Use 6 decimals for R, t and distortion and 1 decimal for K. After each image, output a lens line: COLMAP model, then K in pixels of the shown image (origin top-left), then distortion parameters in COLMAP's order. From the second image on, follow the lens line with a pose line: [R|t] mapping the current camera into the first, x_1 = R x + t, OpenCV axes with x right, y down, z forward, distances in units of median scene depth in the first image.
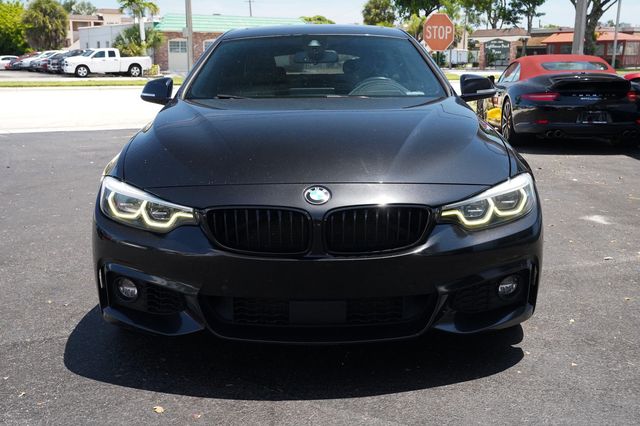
lens RADIAL K [[665.5, 0, 318.6], [0, 665.5, 213.4], [0, 0, 1]] dist [0.034587, 0.000000]
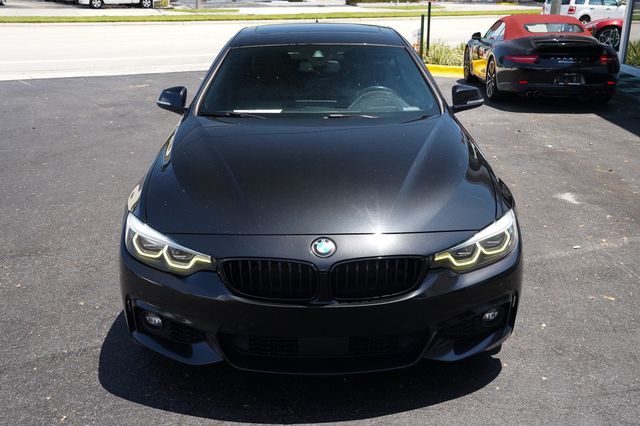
lens RADIAL K [[597.7, 0, 336.9], [0, 597.7, 211.4], [0, 0, 1]] dist [0.014133, 0.000000]
pose [[0.999529, -0.000429, 0.030691, -0.009174], [-0.003309, 0.992571, 0.121619, -0.184978], [-0.030515, -0.121664, 0.992102, 0.017406]]
